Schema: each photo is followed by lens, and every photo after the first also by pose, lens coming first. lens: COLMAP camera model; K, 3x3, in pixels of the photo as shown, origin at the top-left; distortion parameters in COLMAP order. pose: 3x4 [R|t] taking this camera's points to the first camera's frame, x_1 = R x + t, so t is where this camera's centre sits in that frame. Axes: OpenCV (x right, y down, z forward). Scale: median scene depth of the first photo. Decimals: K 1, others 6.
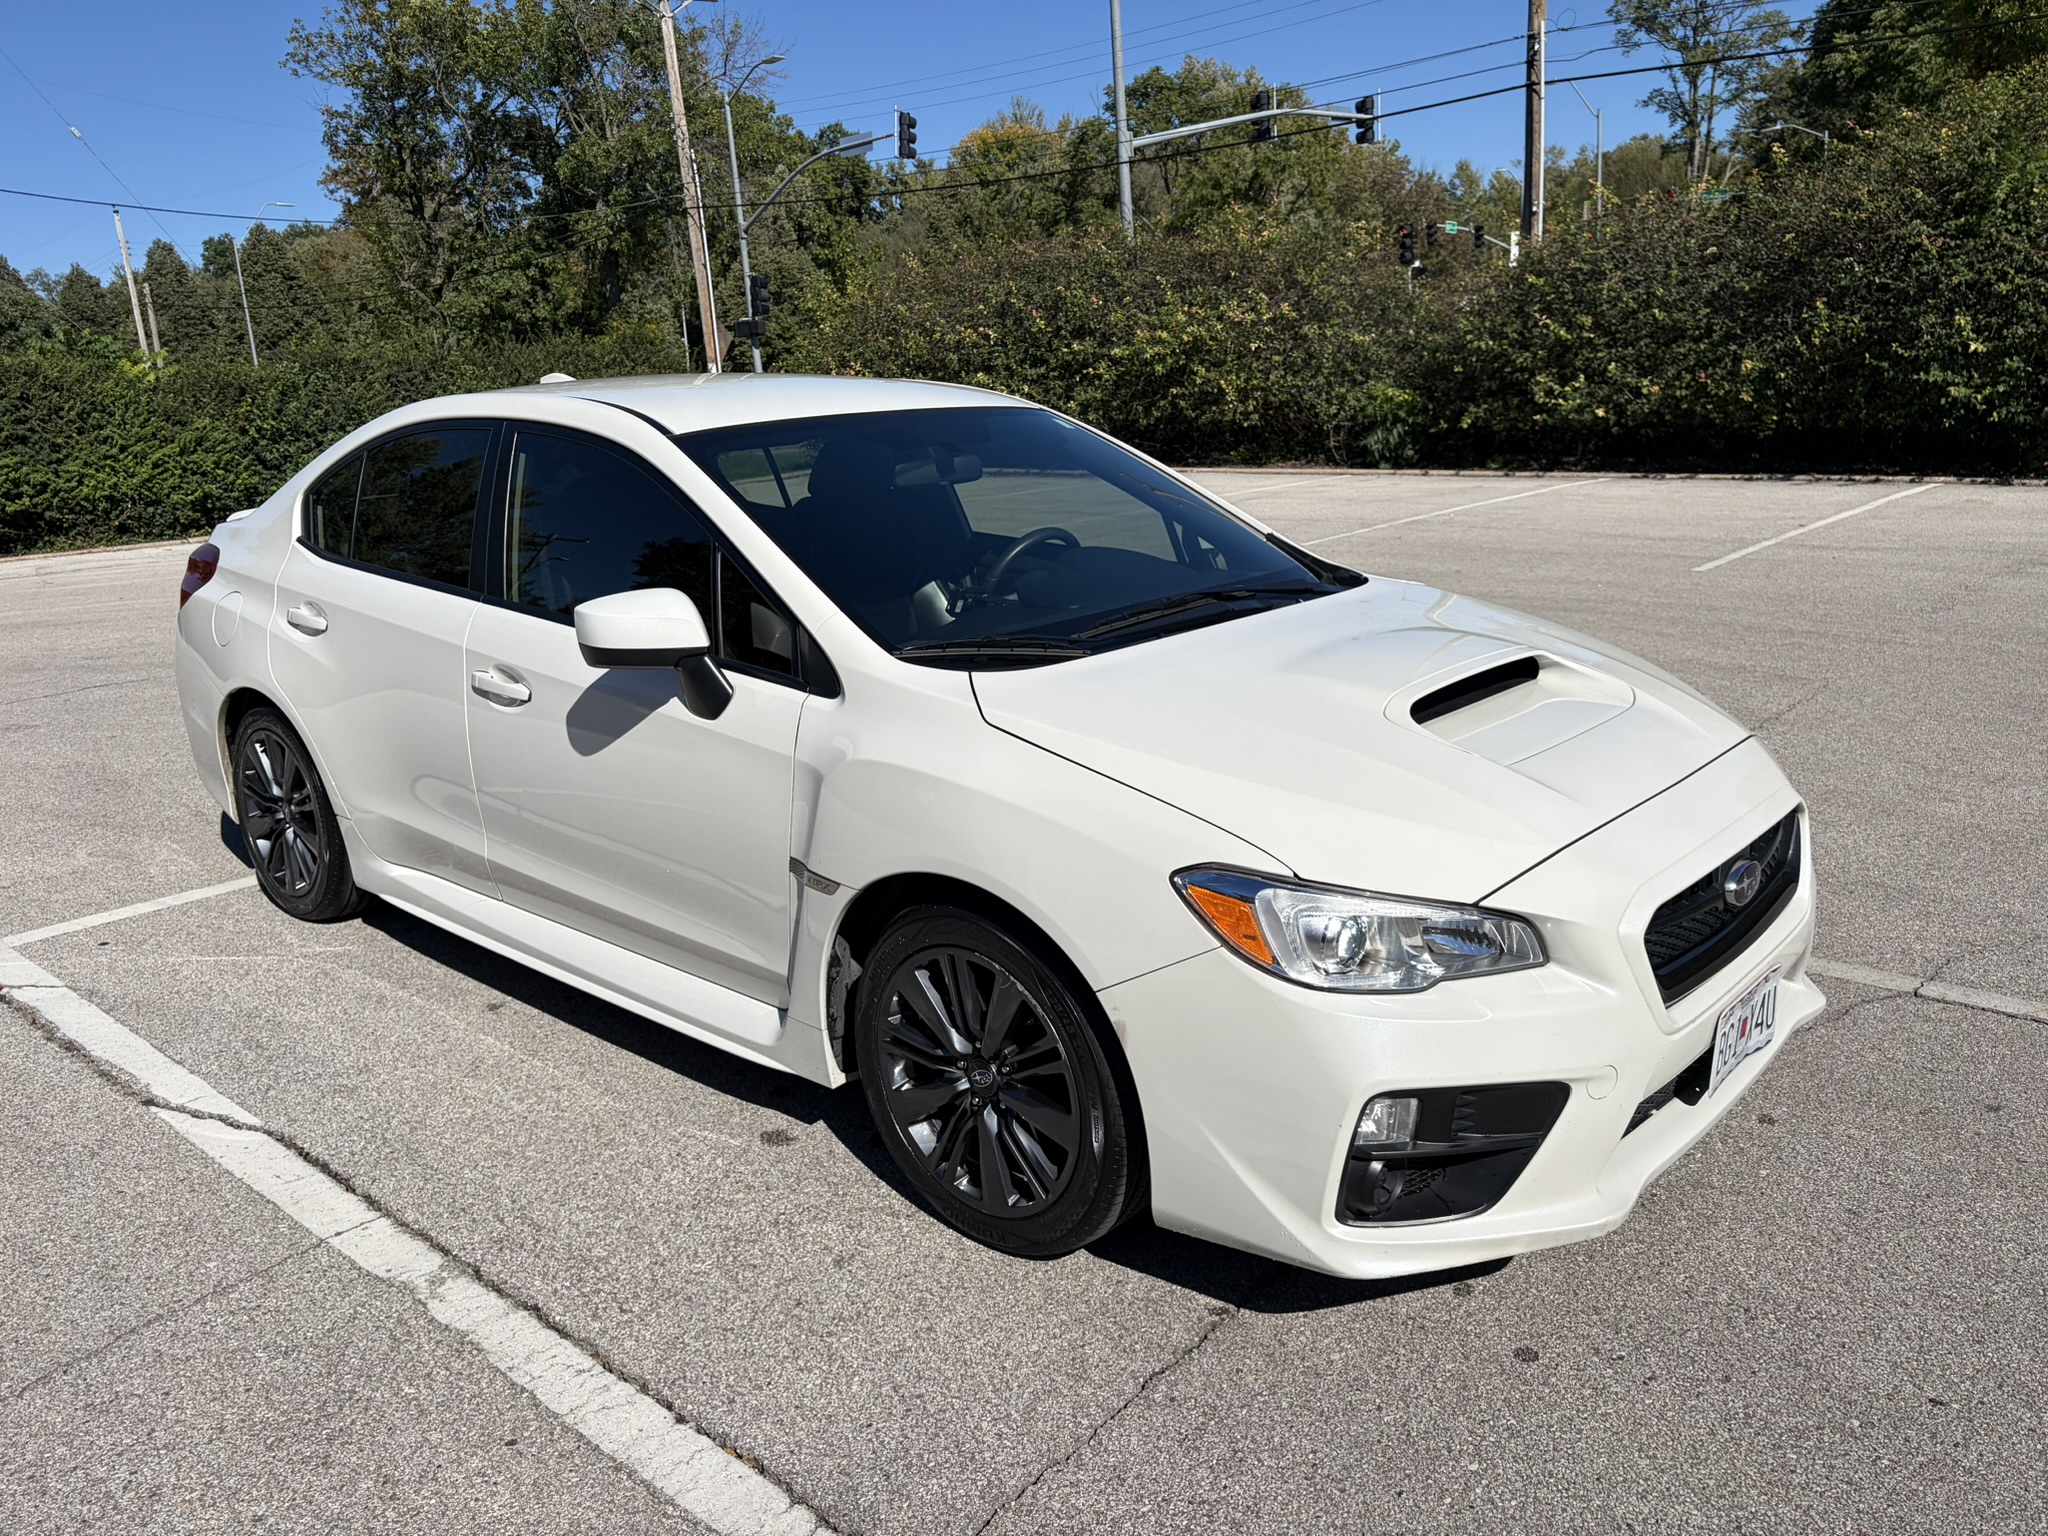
lens RADIAL K [[1570.8, 0, 1026.0], [0, 1570.8, 764.9], [0, 0, 1]] dist [0.045224, -0.051013]
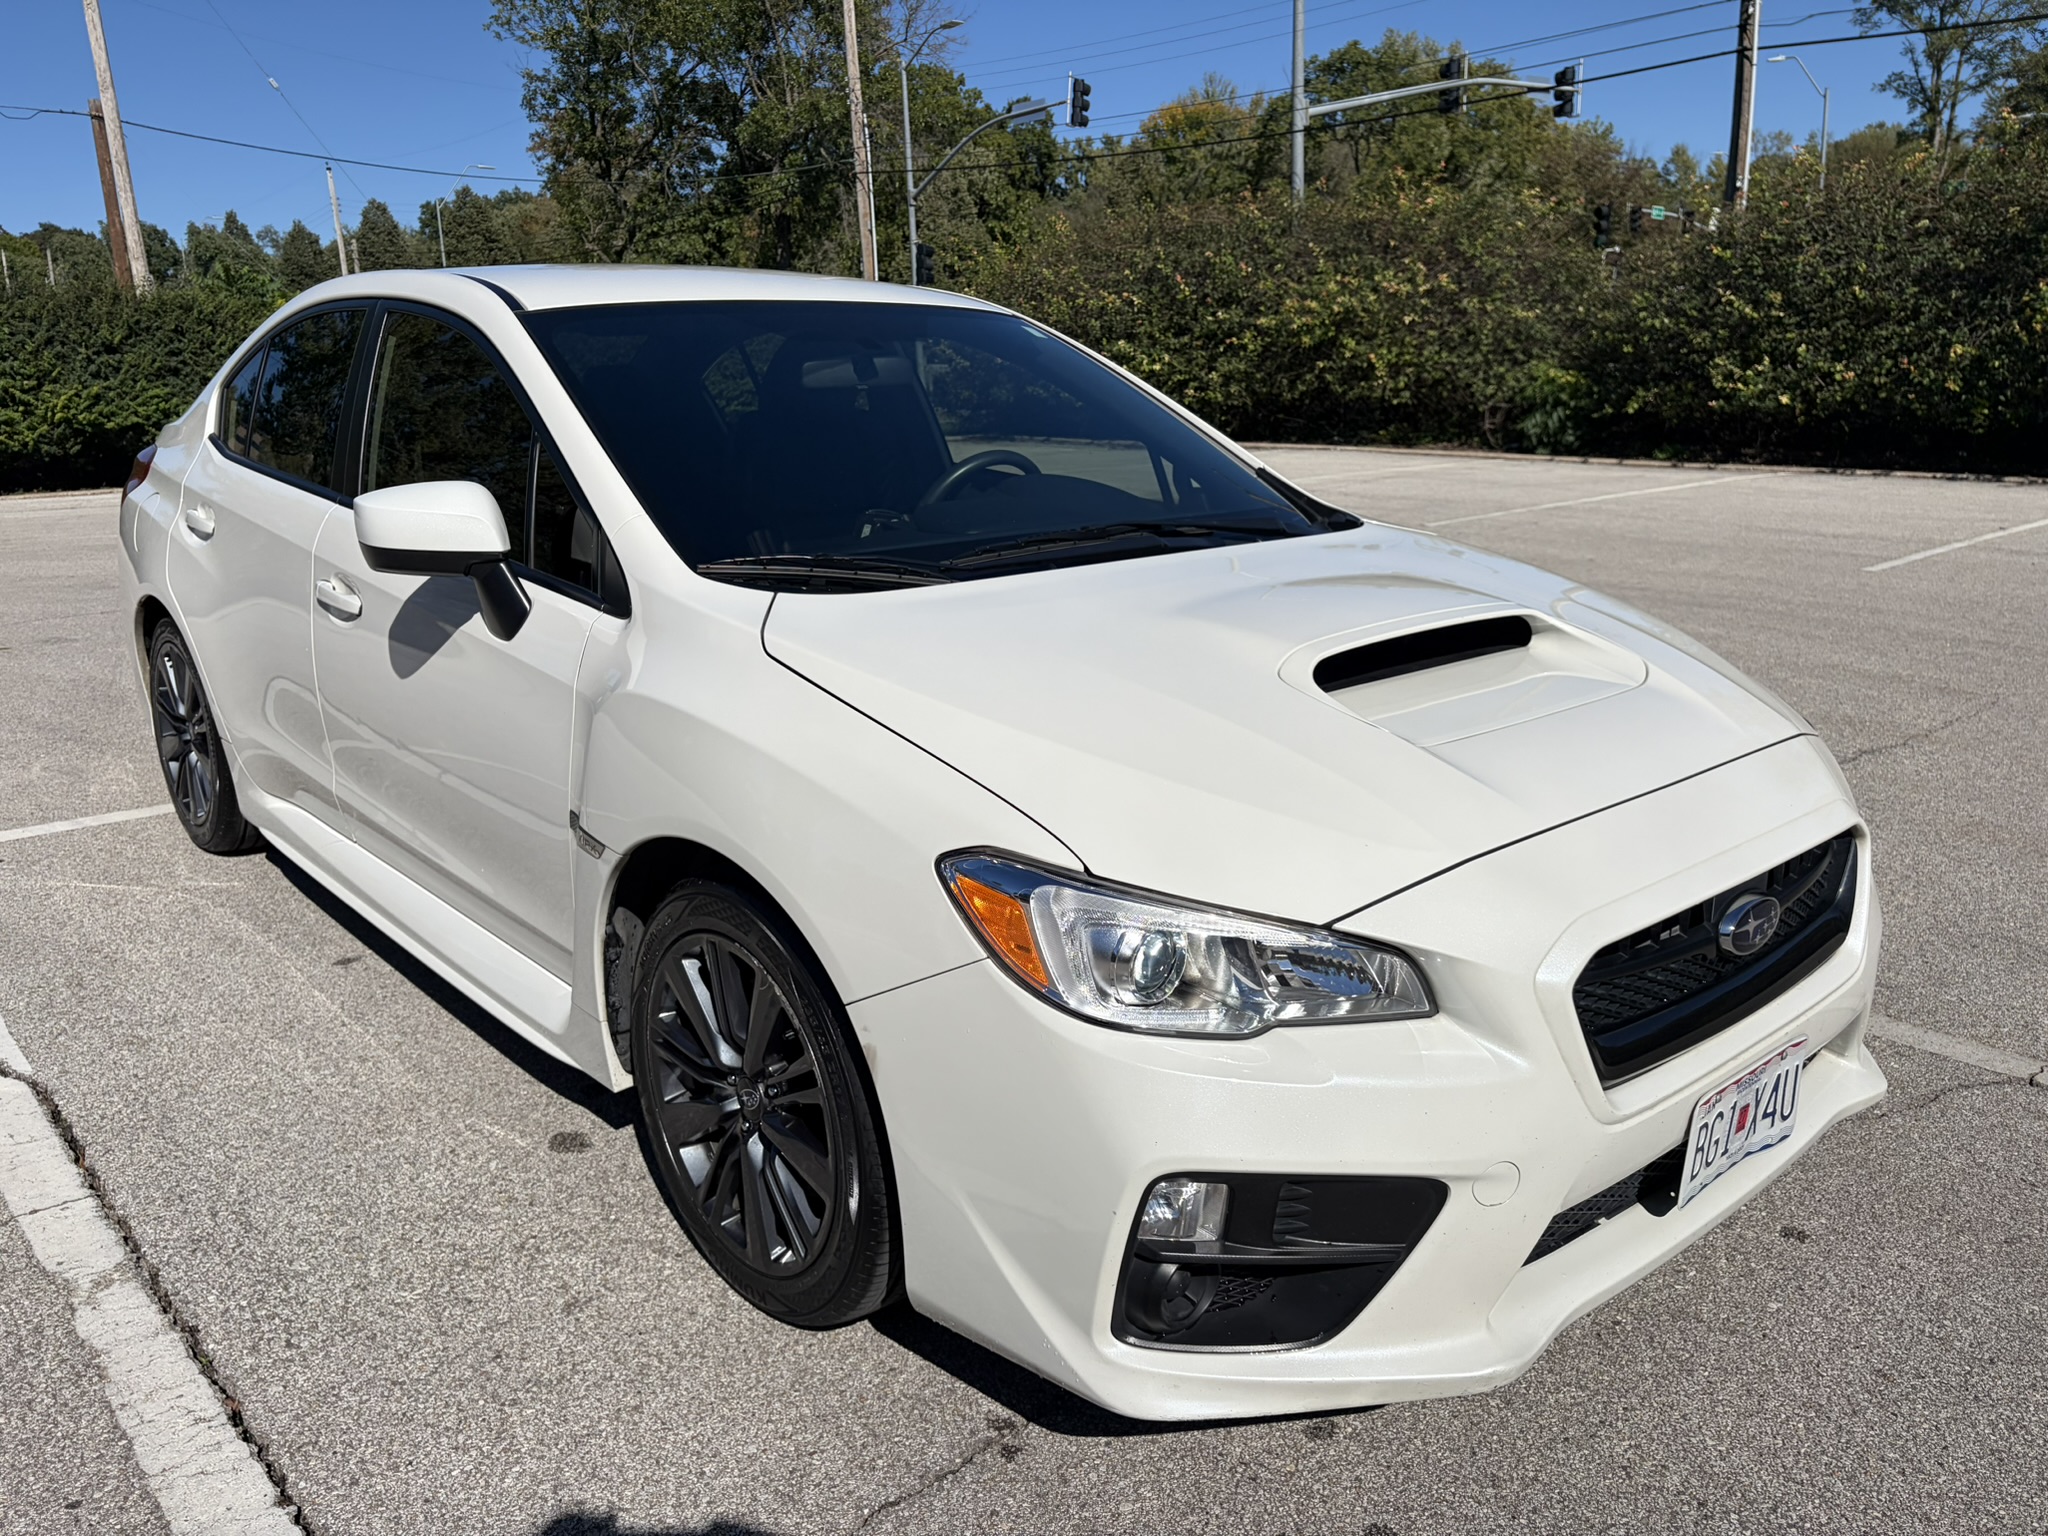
lens RADIAL K [[1570.8, 0, 1007.4], [0, 1570.8, 769.5], [0, 0, 1]] dist [0.045224, -0.051013]
pose [[0.991898, 0.062398, -0.110655, 0.107068], [-0.060926, 0.998004, 0.016639, 0.006302], [0.111473, -0.009763, 0.993720, 0.129732]]
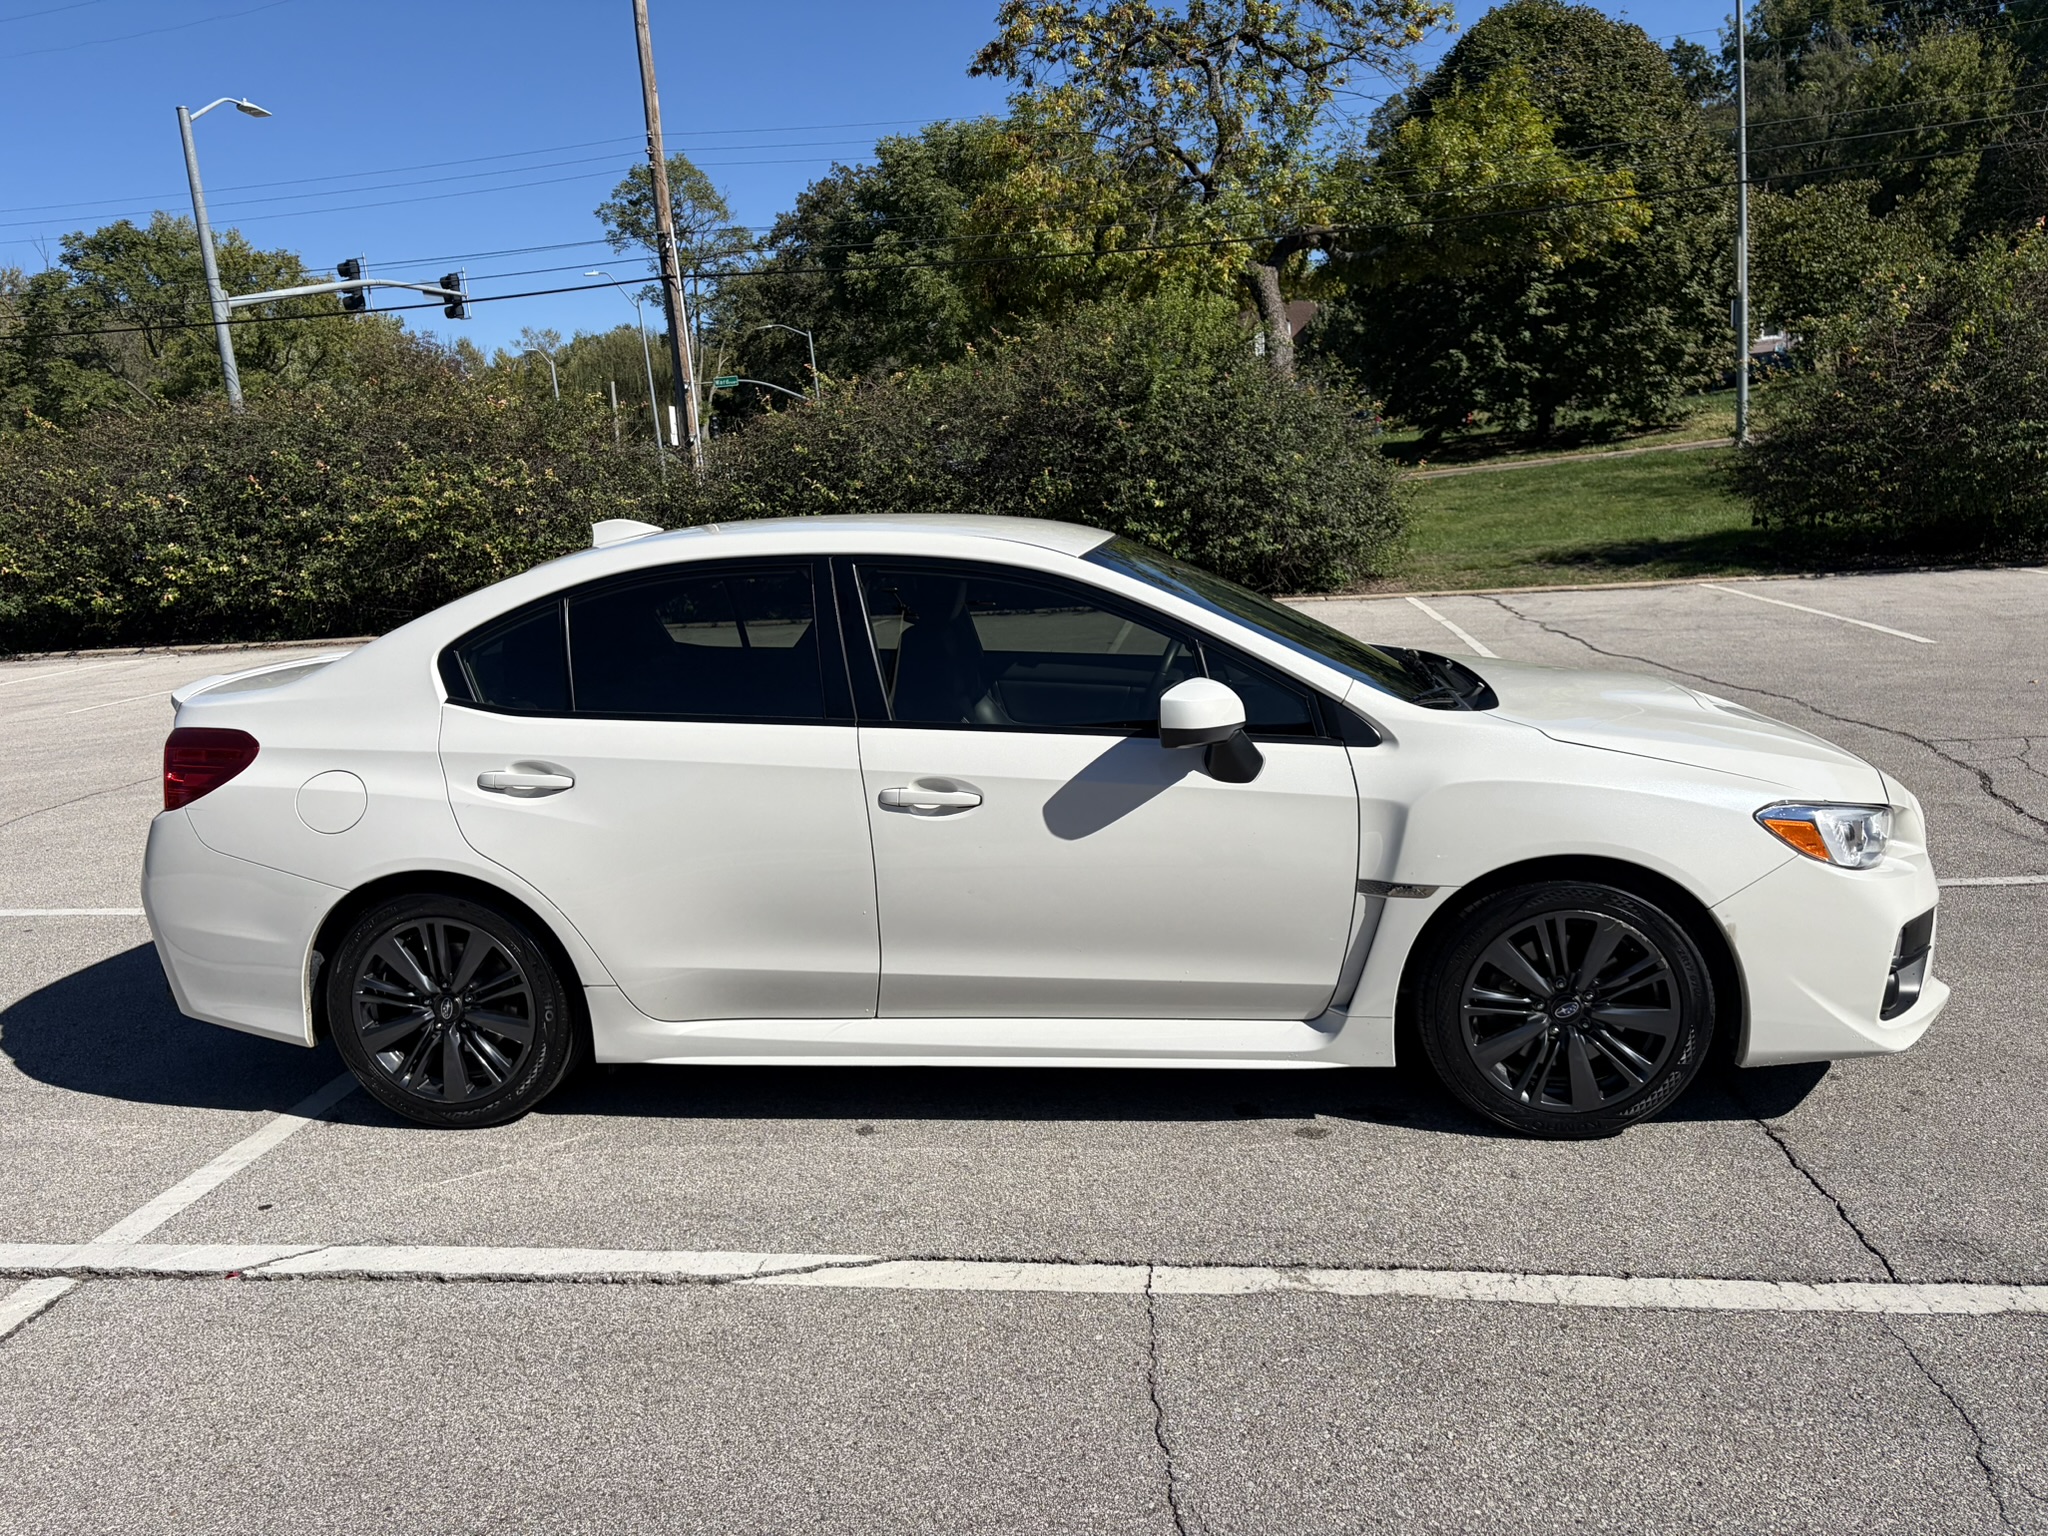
lens RADIAL K [[1570.8, 0, 1024.2], [0, 1570.8, 764.7], [0, 0, 1]] dist [0.045224, -0.051013]
pose [[0.818018, -0.104425, 0.565634, -0.670684], [0.162510, 0.985276, -0.053125, -0.004327], [-0.551757, 0.135378, 0.822944, 0.077806]]
